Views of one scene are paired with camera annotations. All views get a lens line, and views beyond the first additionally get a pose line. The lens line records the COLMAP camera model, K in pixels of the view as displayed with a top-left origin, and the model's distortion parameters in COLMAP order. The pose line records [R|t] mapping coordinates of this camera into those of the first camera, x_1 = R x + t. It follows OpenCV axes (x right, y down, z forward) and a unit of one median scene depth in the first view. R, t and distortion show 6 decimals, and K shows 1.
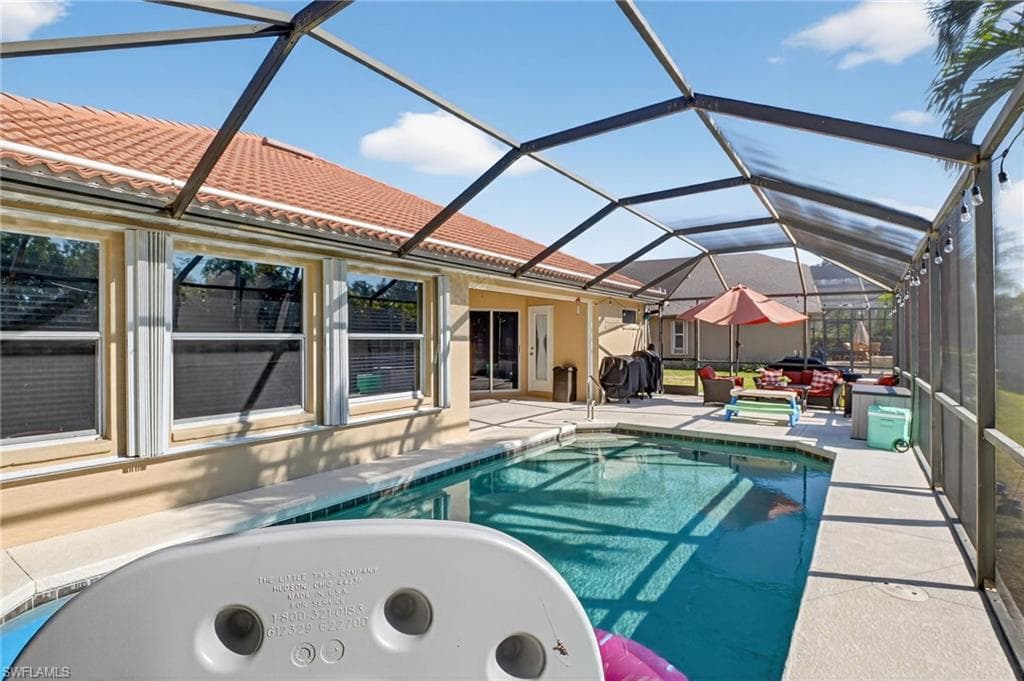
lens RADIAL K [[485.9, 0, 512.0], [0, 485.9, 340.5], [0, 0, 1]] dist [-0.000230, -0.008986]
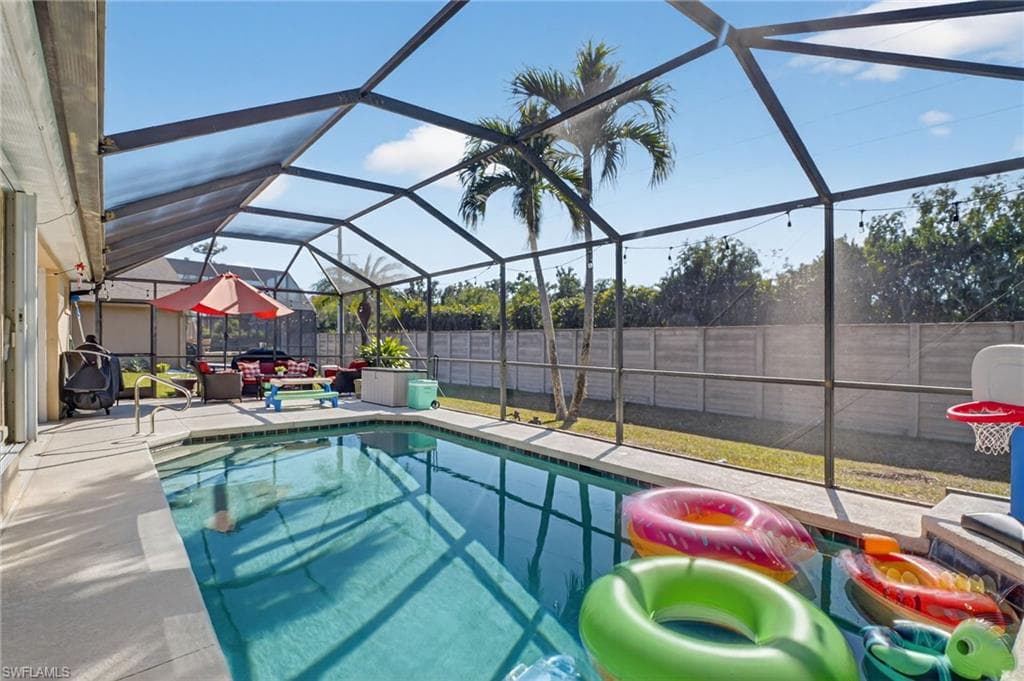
lens RADIAL K [[505.3, 0, 512.0], [0, 505.3, 340.5], [0, 0, 1]] dist [0.000126, 0.000049]
pose [[0.261601, 0.001535, 0.965175, -0.436999], [-0.002723, 0.999996, -0.000853, 0.021299], [-0.965172, -0.002405, 0.261604, 0.283609]]
